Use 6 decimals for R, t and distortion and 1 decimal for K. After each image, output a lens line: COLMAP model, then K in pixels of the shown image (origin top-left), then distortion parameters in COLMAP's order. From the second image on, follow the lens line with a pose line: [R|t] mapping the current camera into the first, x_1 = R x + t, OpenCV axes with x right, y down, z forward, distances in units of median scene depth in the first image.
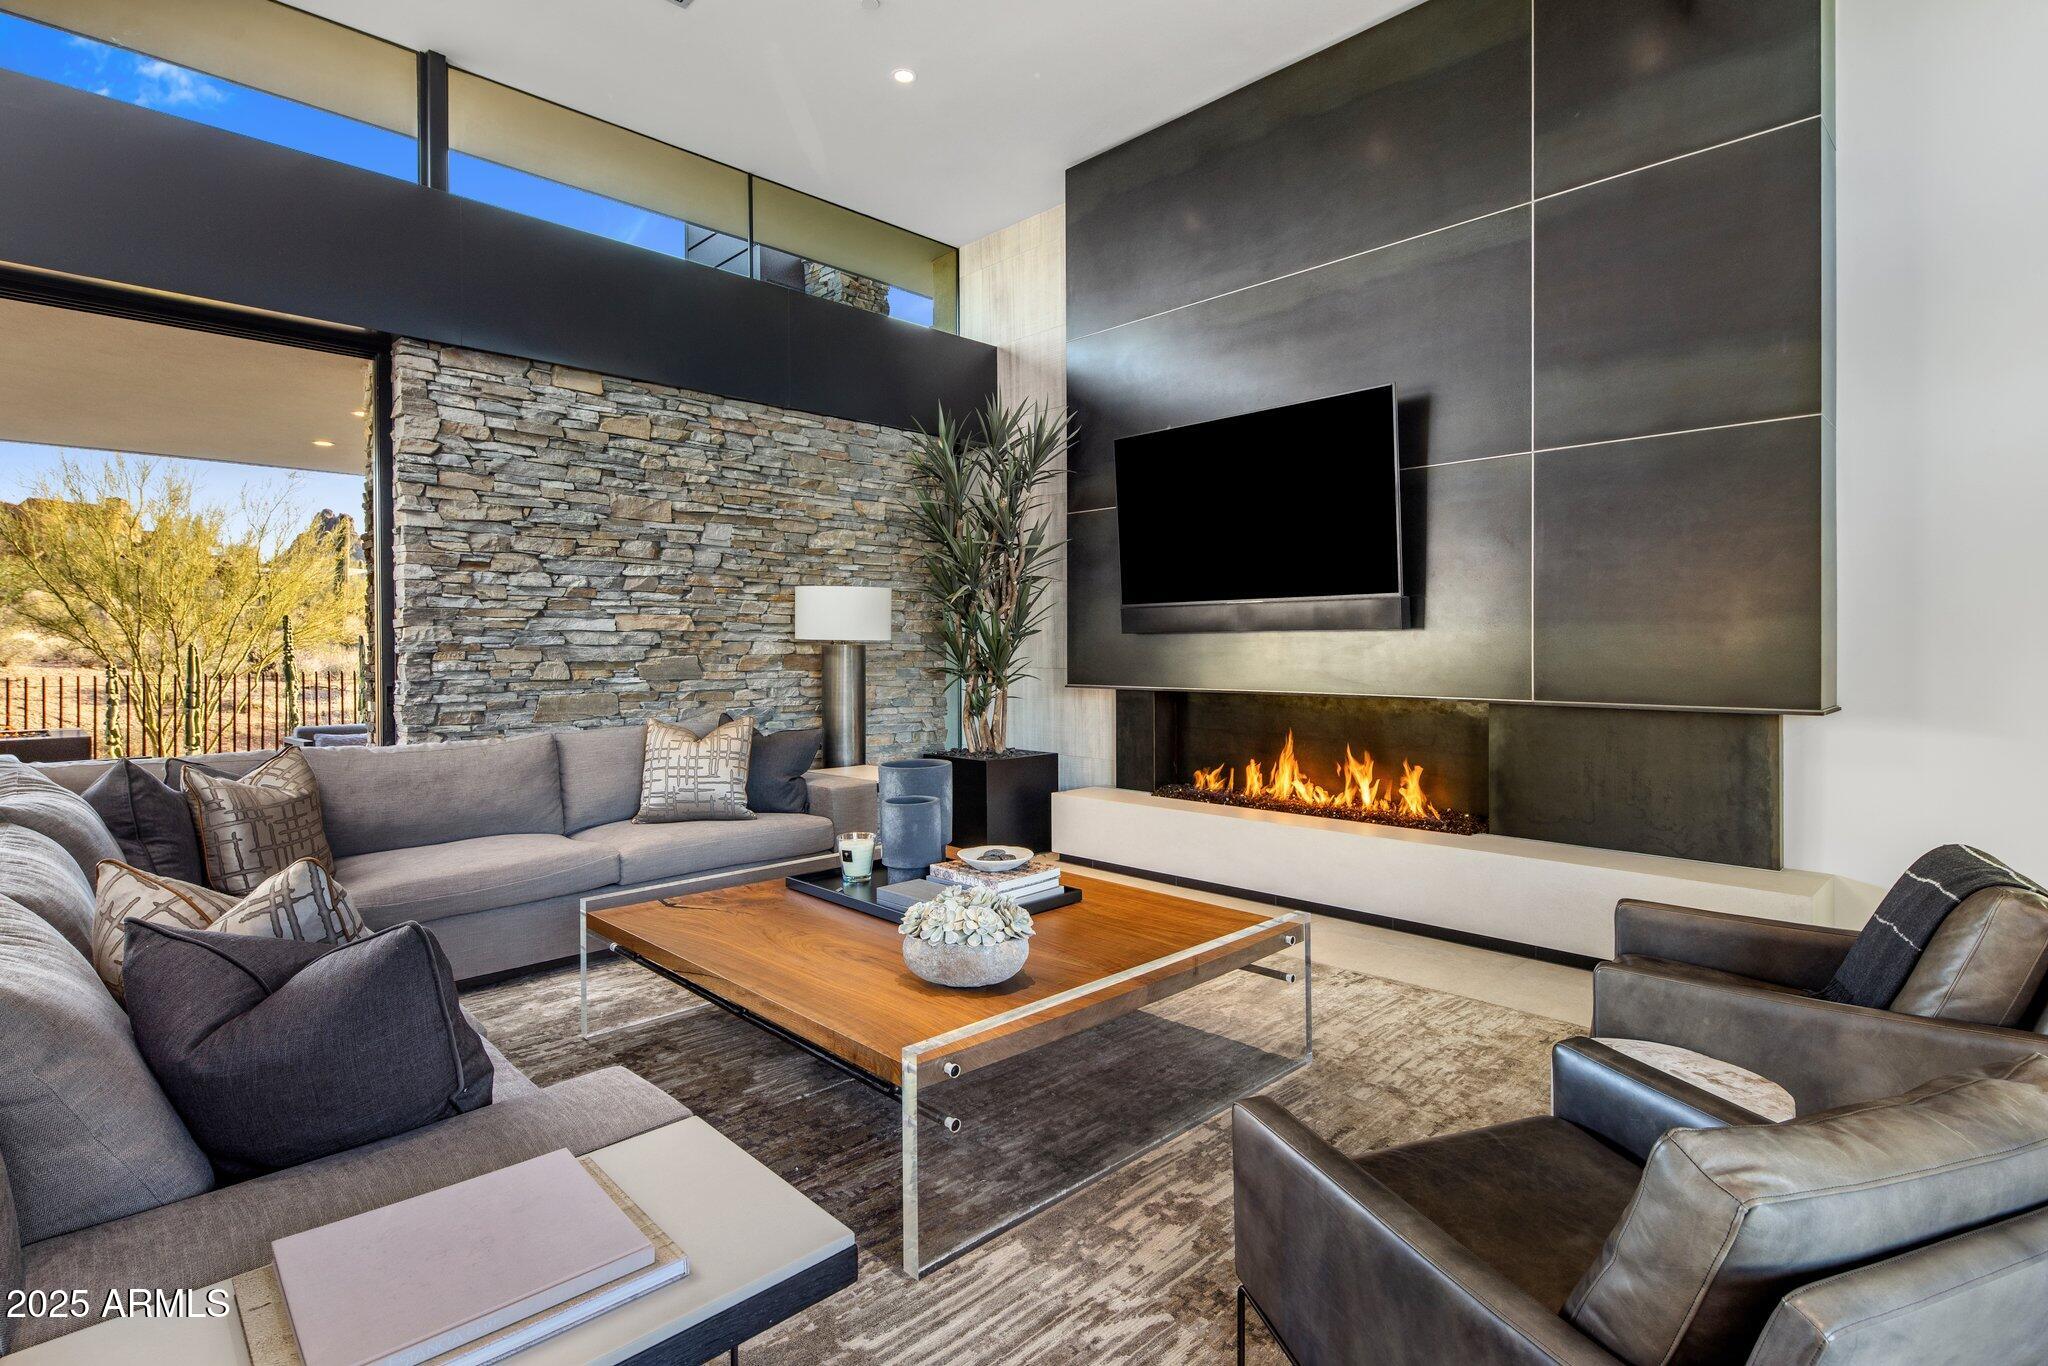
lens RADIAL K [[996.5, 0, 1039.4], [0, 996.5, 653.2], [0, 0, 1]] dist [0.006521, -0.003721]
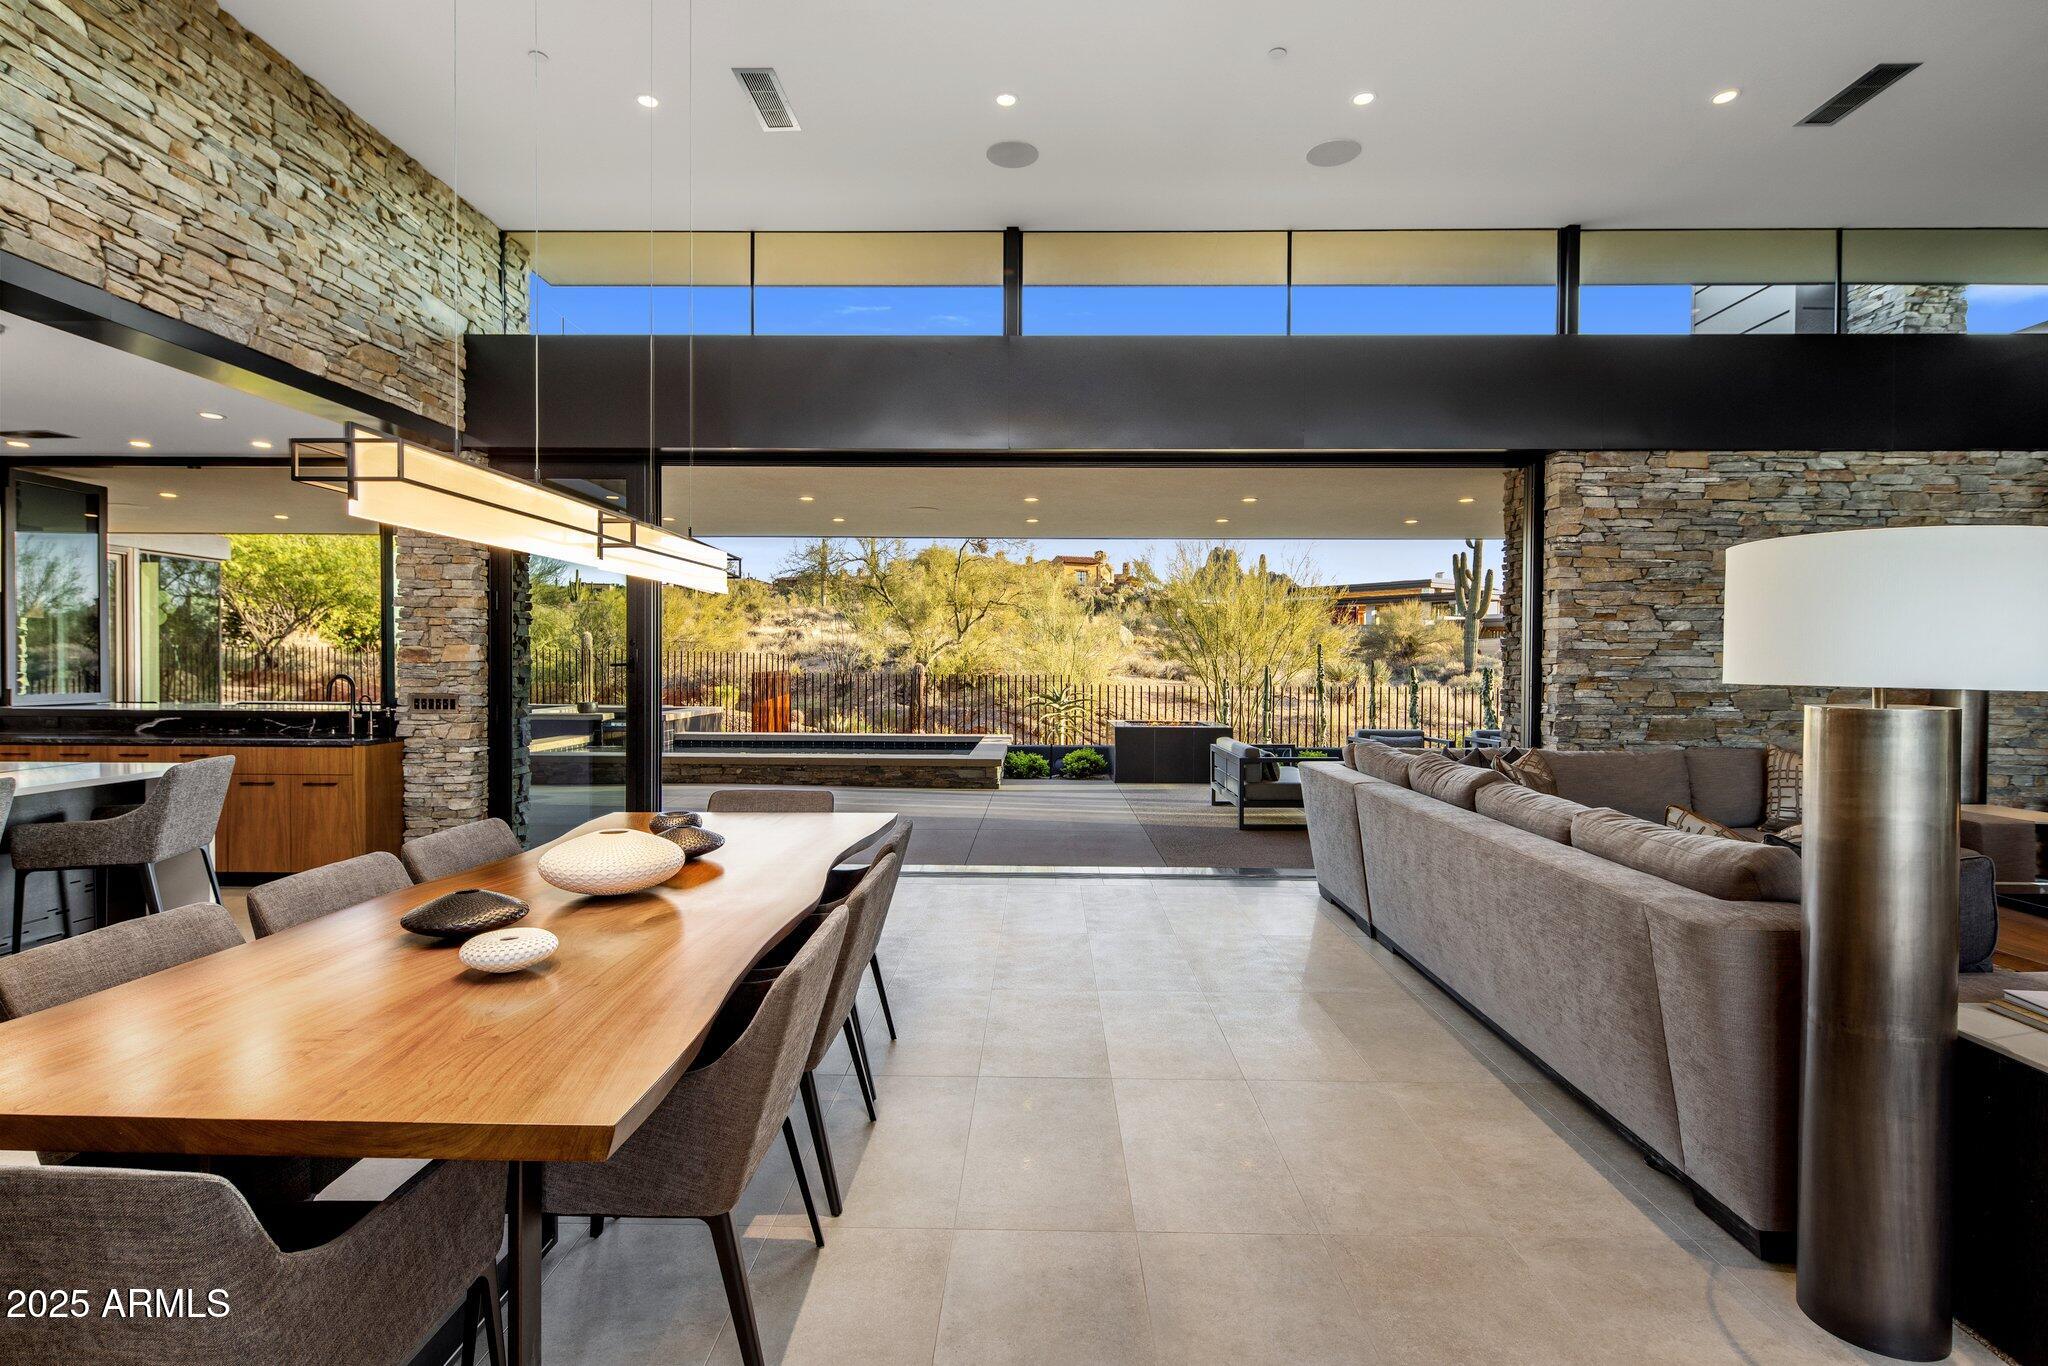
lens RADIAL K [[996.5, 0, 1026.5], [0, 996.5, 676.2], [0, 0, 1]] dist [0.006521, -0.003721]
pose [[0.692329, 0.020495, -0.721291, -0.139507], [-0.014977, 0.999789, 0.014032, -0.016057], [0.721426, 0.001088, 0.692491, -0.410232]]
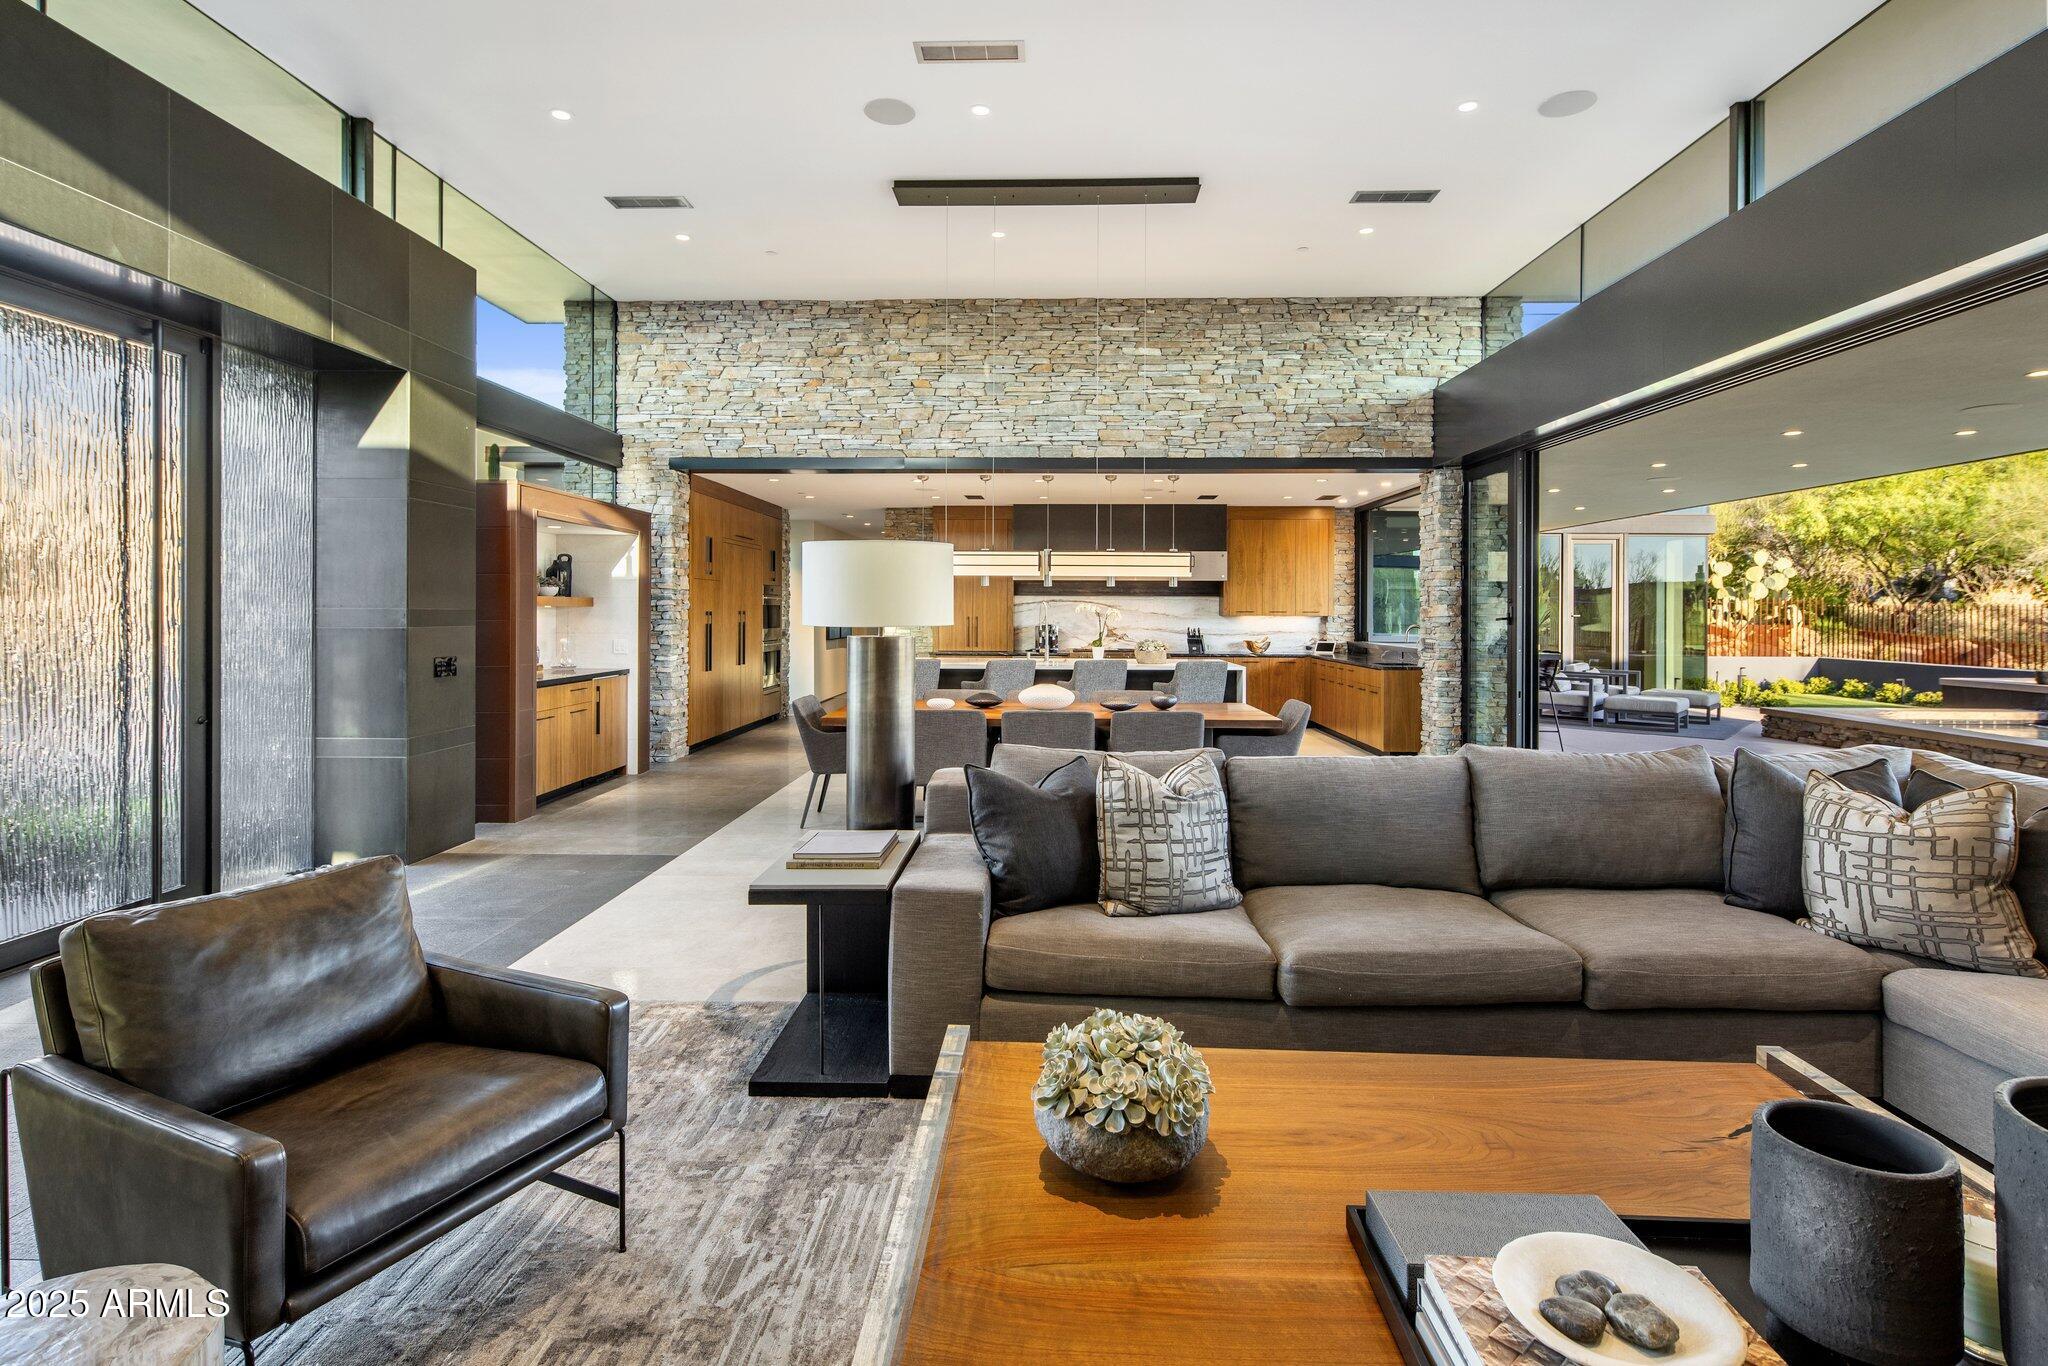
lens RADIAL K [[996.5, 0, 1029.4], [0, 996.5, 619.1], [0, 0, 1]] dist [0.006521, -0.003721]
pose [[-0.724785, 0.008168, -0.688927, 0.225353], [-0.004940, 0.999842, 0.017051, -0.029048], [0.688958, 0.015762, -0.724630, 0.726234]]
